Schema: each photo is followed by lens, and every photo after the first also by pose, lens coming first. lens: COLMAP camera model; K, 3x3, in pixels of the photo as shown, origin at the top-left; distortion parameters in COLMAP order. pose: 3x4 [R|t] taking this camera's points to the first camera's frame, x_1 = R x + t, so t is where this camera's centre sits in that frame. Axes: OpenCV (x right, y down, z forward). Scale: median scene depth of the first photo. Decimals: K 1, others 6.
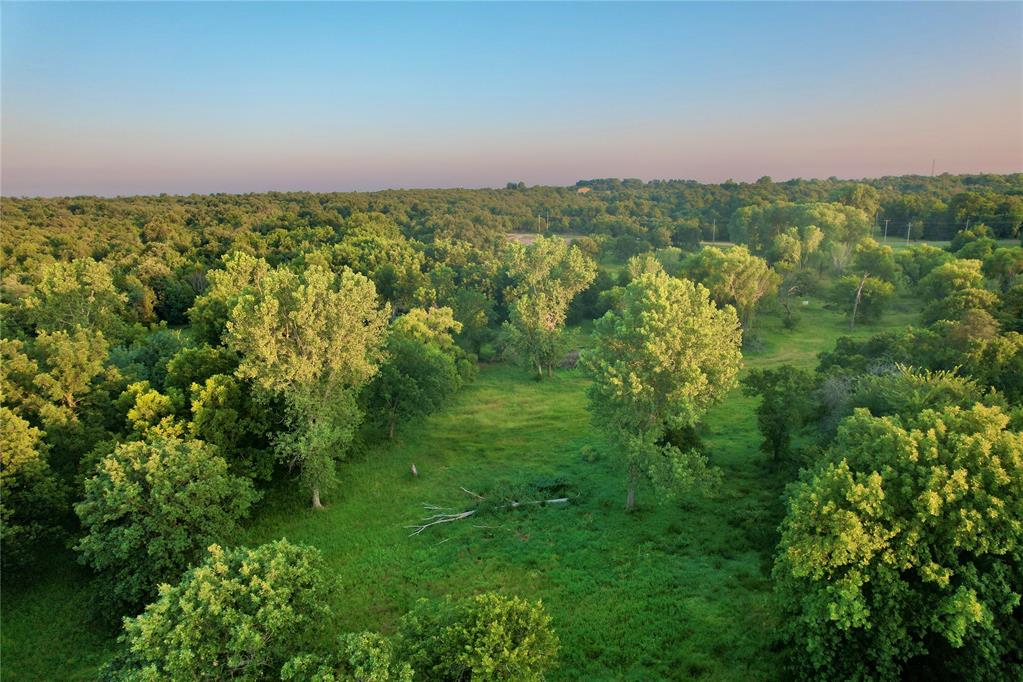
lens RADIAL K [[640.5, 0, 511.5], [0, 640.5, 341.0], [0, 0, 1]] dist [-0.059132, 0.003231]
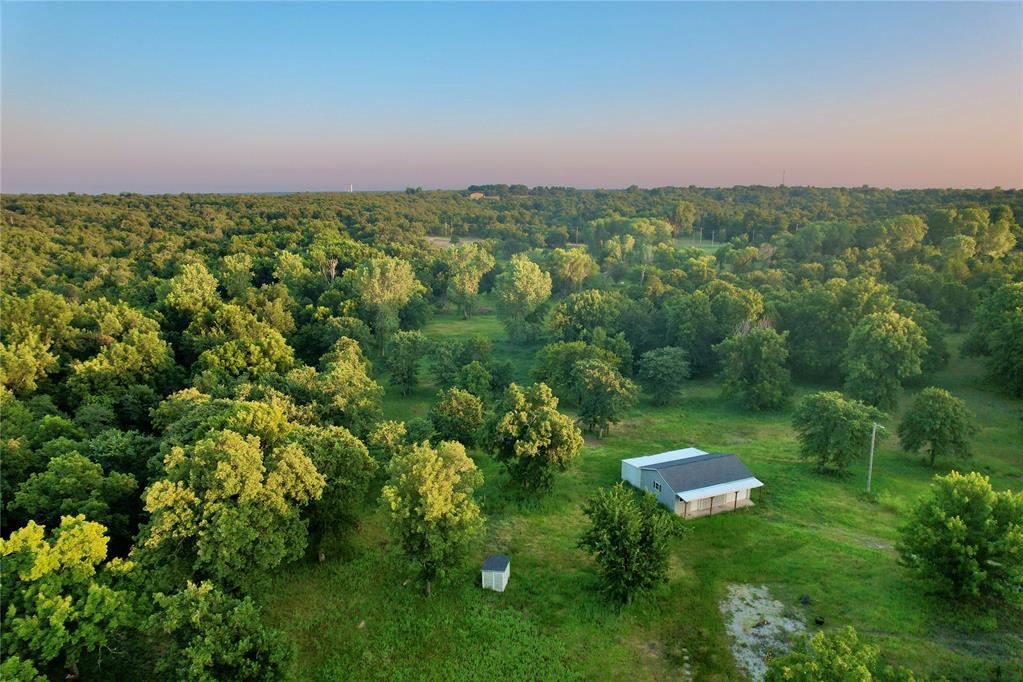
lens RADIAL K [[640.5, 0, 511.5], [0, 640.5, 341.0], [0, 0, 1]] dist [-0.059132, 0.003231]
pose [[0.985559, -0.018774, 0.168286, -0.069148], [0.018450, 0.999824, 0.003491, 0.058942], [-0.168322, -0.000335, 0.985732, -0.429623]]
